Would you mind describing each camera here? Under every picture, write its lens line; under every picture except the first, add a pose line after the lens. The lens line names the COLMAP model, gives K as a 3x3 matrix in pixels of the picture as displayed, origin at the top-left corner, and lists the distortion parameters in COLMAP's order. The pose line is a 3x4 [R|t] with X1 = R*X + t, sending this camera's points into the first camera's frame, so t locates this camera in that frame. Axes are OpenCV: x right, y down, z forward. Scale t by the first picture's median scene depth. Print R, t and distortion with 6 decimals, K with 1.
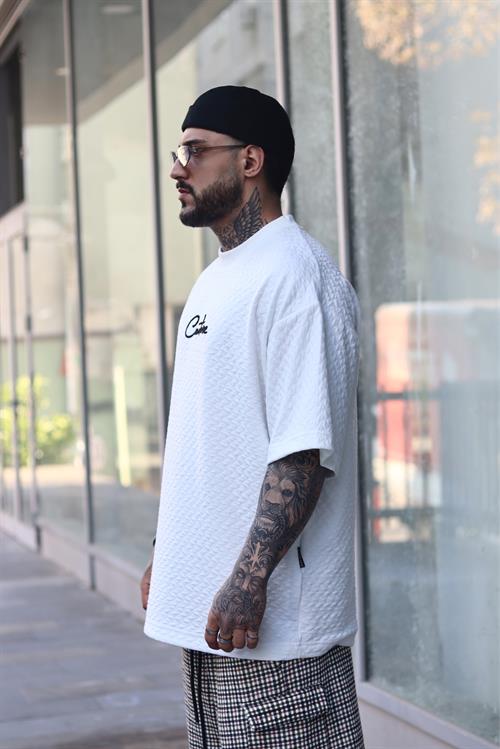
lens RADIAL K [[1761.6, 0, 250.0], [0, 1761.6, 374.5], [0, 0, 1]] dist [-0.027067, -0.173403]
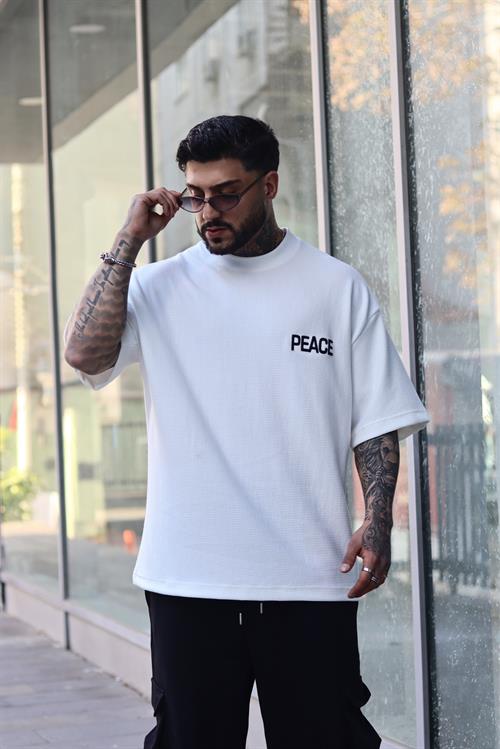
lens RADIAL K [[1735.4, 0, 250.0], [0, 1735.4, 374.5], [0, 0, 1]] dist [-0.055401, -0.492134]
pose [[0.999443, 0.001441, 0.033353, -0.025548], [-0.000217, 0.999328, -0.036664, 0.013434], [-0.033383, 0.036636, 0.998771, 0.103109]]
